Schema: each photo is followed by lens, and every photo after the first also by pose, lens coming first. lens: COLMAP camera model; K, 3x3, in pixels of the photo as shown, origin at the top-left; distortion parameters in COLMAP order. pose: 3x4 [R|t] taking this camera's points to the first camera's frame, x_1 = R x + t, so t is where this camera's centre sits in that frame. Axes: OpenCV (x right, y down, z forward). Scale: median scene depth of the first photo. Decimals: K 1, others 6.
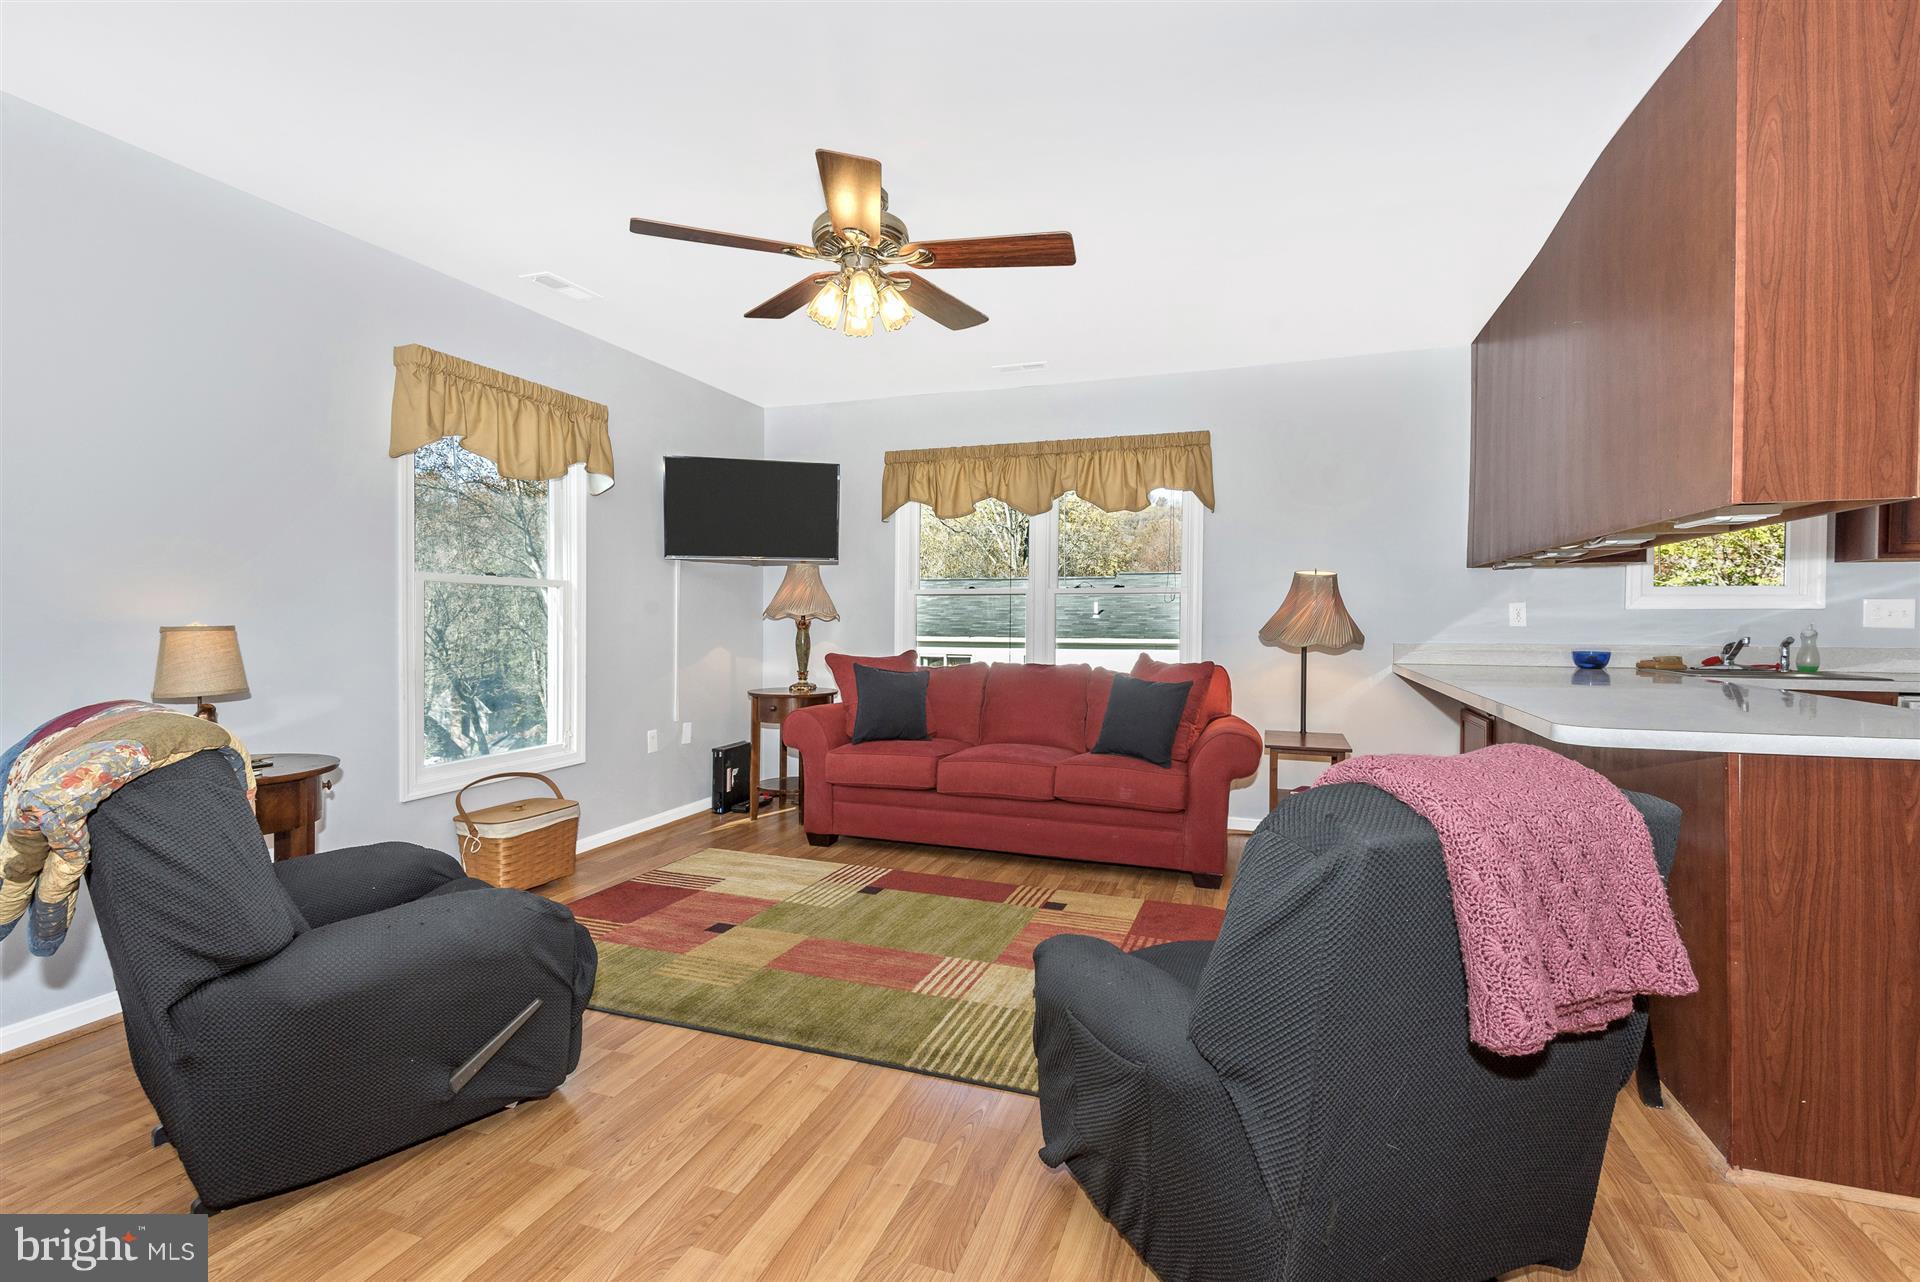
lens RADIAL K [[883.3, 0, 953.2], [0, 883.3, 634.6], [0, 0, 1]] dist [-0.005358, -0.000999]
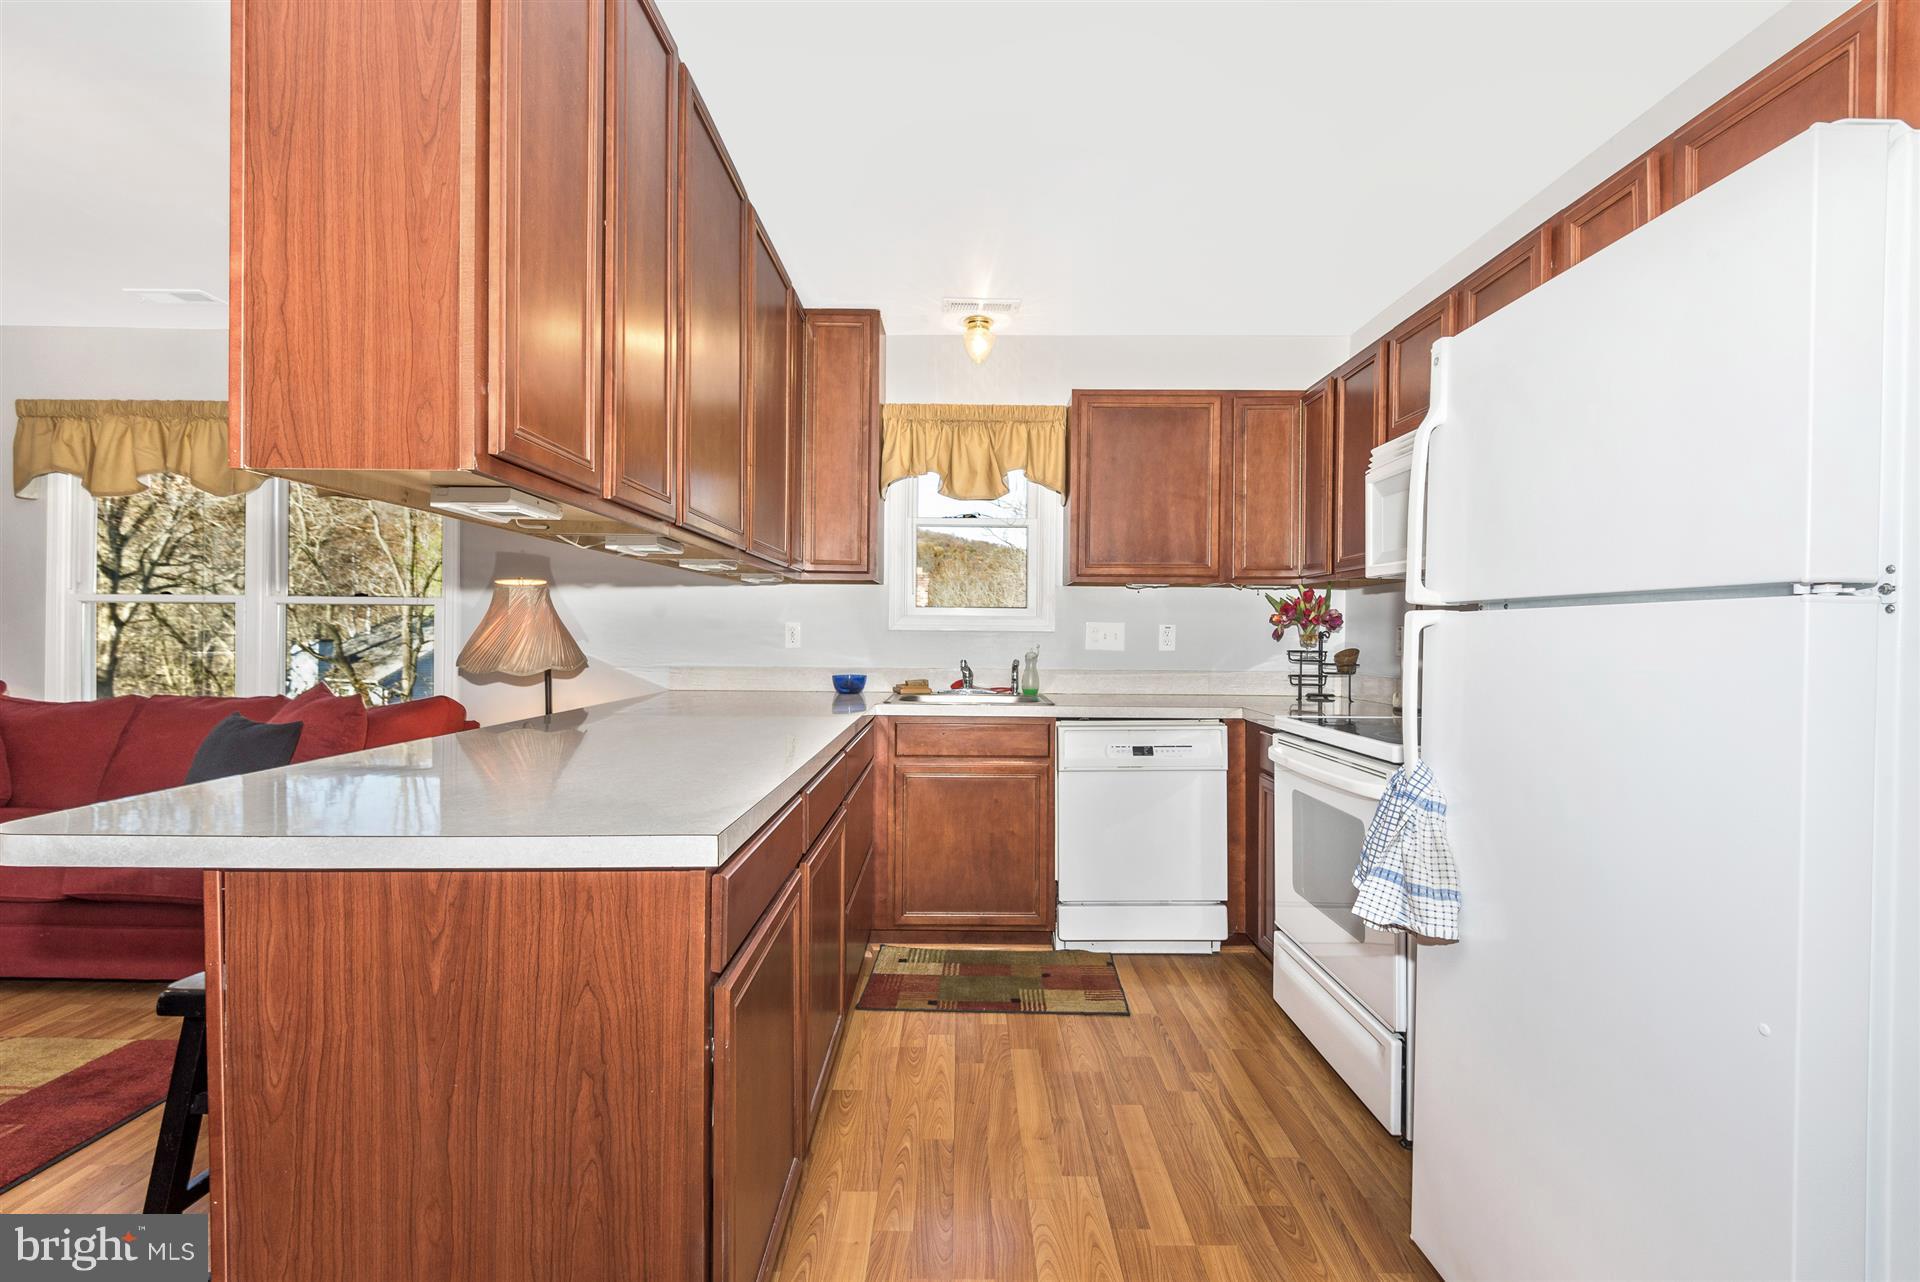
lens RADIAL K [[883.3, 0, 966.5], [0, 883.3, 637.1], [0, 0, 1]] dist [-0.005358, -0.000999]
pose [[0.935939, 0.004210, 0.352136, 1.196575], [0.000489, 0.999912, -0.013255, -0.019525], [-0.352161, 0.012578, 0.935855, 0.230436]]
